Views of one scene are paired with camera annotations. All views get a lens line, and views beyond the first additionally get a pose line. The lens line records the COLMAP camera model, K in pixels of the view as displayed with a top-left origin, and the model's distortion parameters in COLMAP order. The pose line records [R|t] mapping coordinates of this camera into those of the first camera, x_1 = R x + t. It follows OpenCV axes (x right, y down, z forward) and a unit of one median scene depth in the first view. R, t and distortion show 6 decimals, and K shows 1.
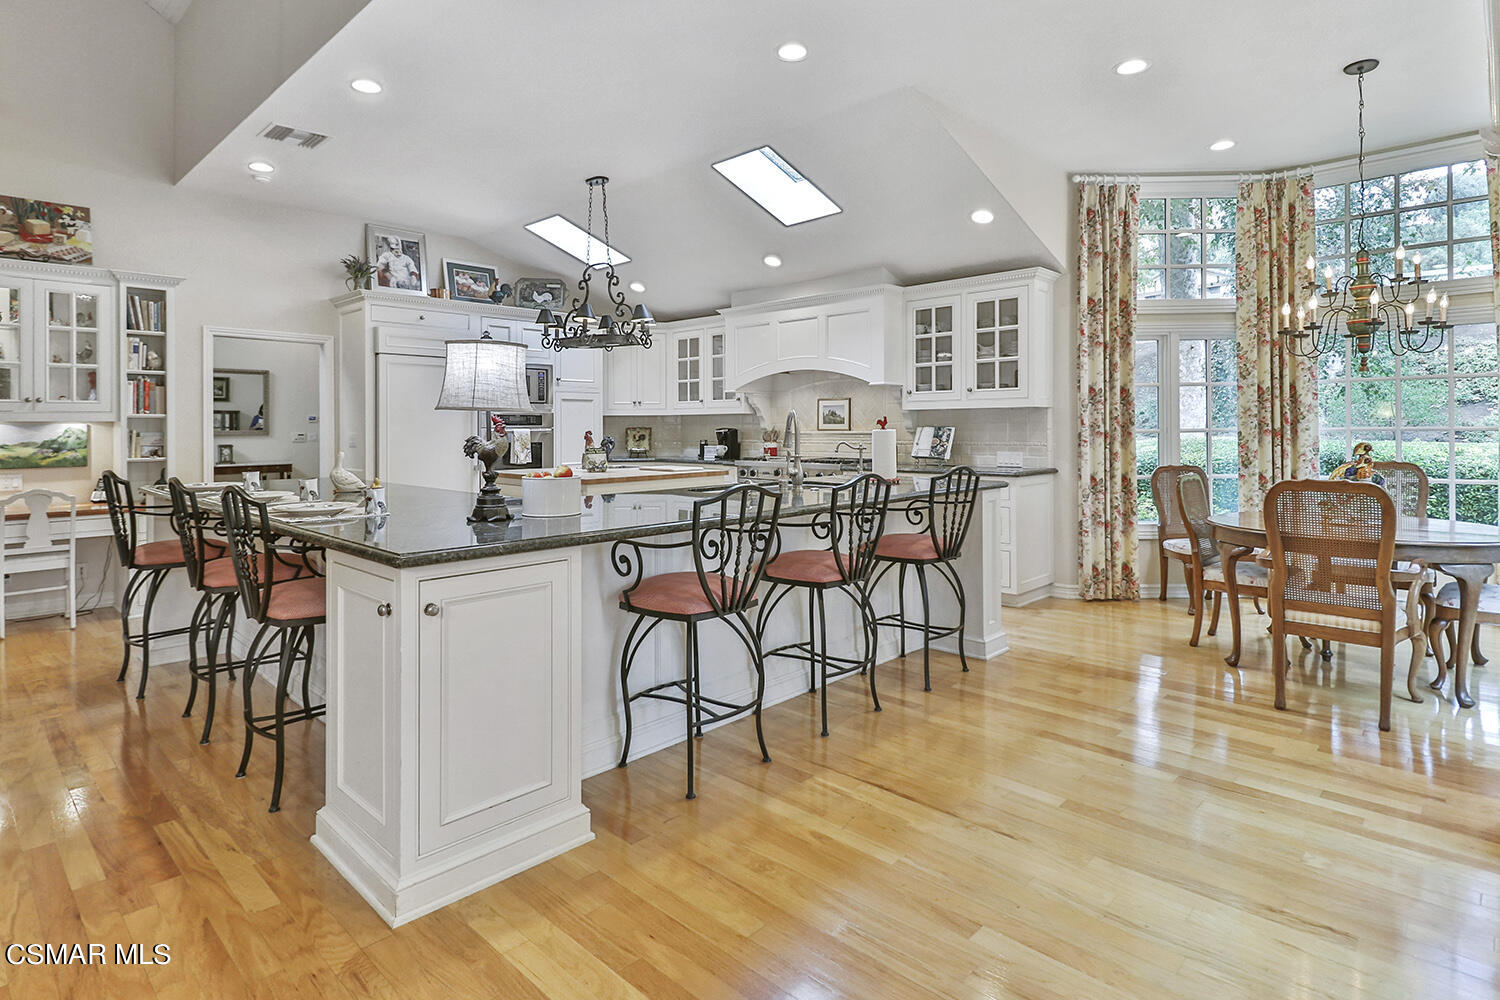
lens RADIAL K [[788.7, 0, 745.0], [0, 788.7, 428.2], [0, 0, 1]] dist [0.020422, -0.008732]
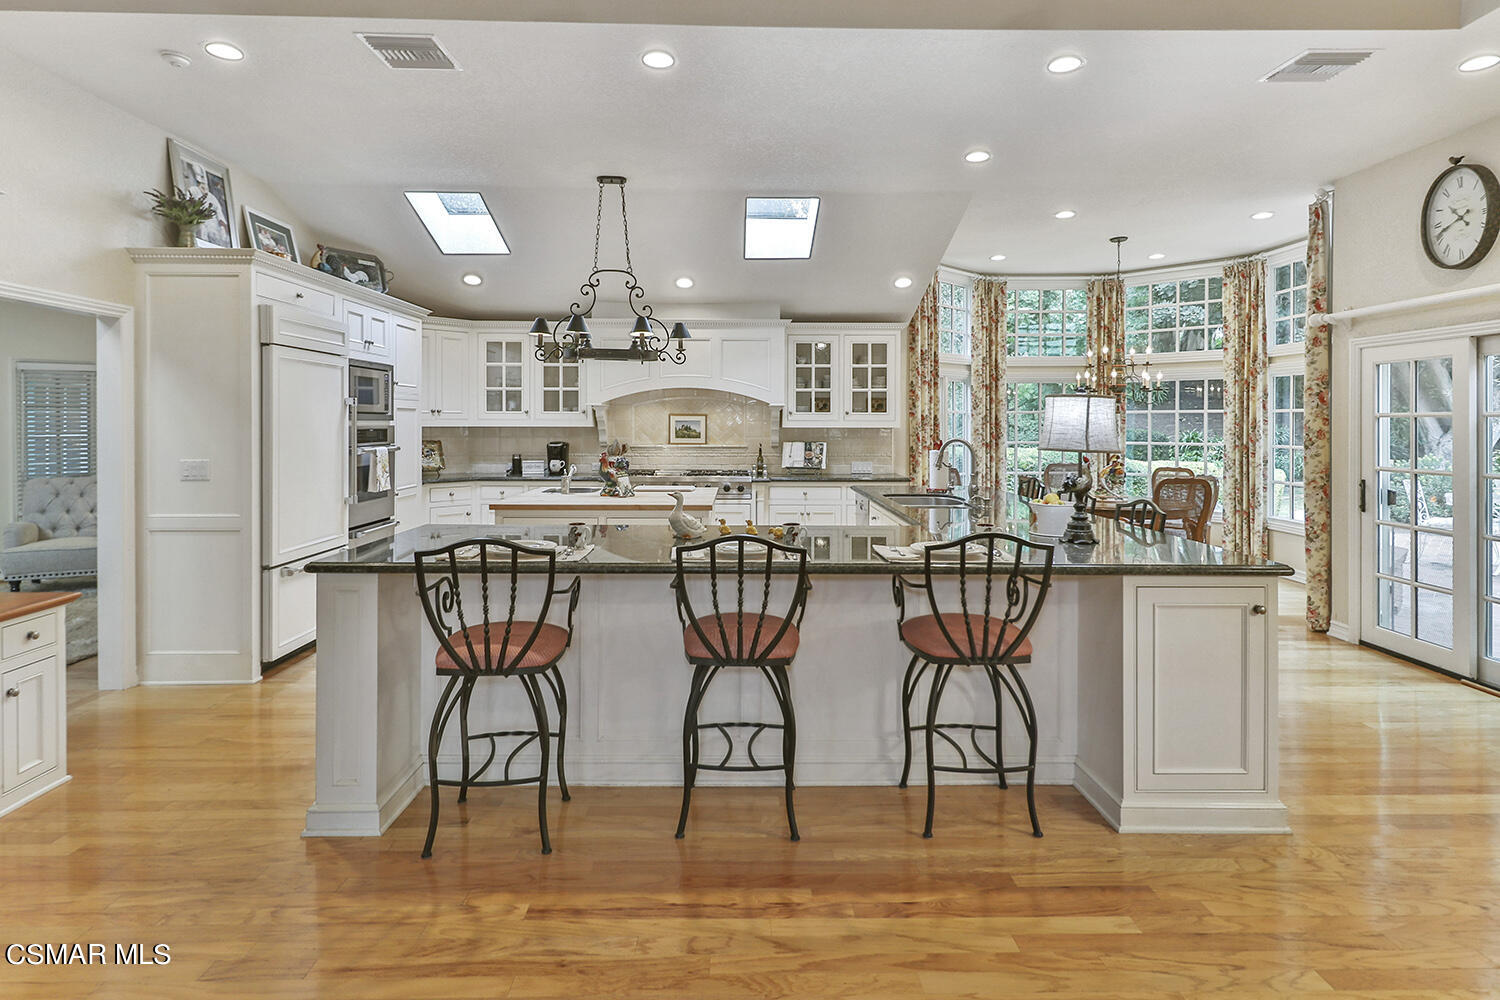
lens RADIAL K [[788.7, 0, 746.5], [0, 788.7, 427.2], [0, 0, 1]] dist [0.020422, -0.008732]
pose [[0.710997, 0.003438, 0.703187, -0.628146], [-0.006564, 0.999977, 0.001747, -0.024416], [-0.703164, -0.005858, 0.711003, 0.204093]]
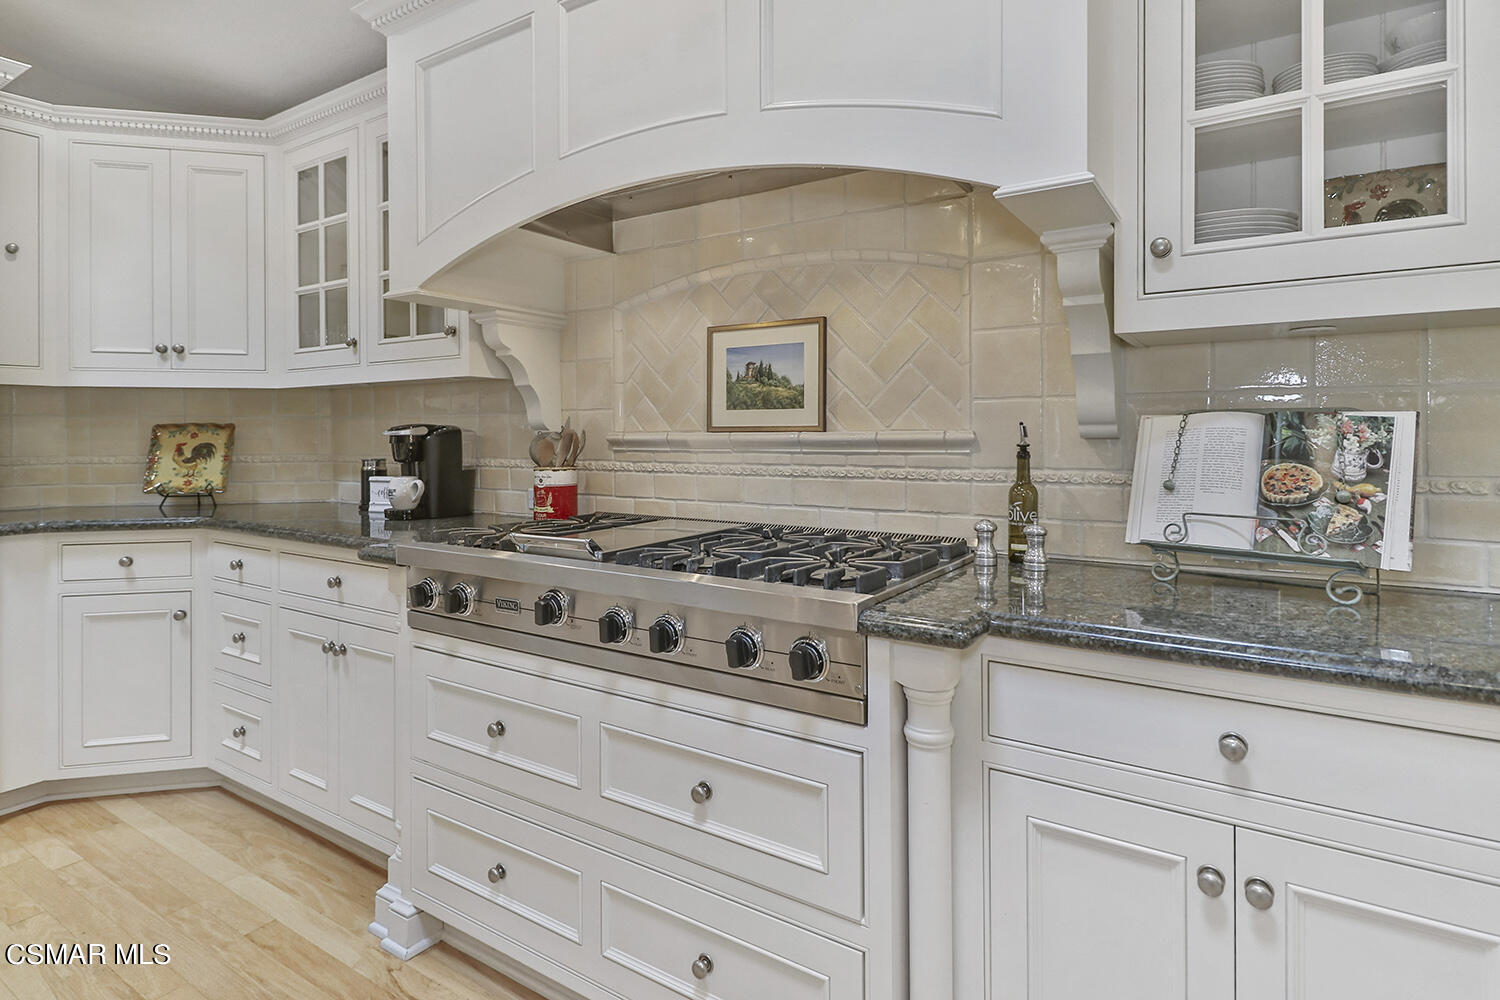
lens RADIAL K [[788.7, 0, 750.6], [0, 788.7, 438.5], [0, 0, 1]] dist [0.020422, -0.008732]
pose [[0.980270, 0.002304, 0.197649, 0.053499], [-0.002843, 0.999993, 0.002444, 0.005517], [-0.197642, -0.002958, 0.980270, 0.770901]]
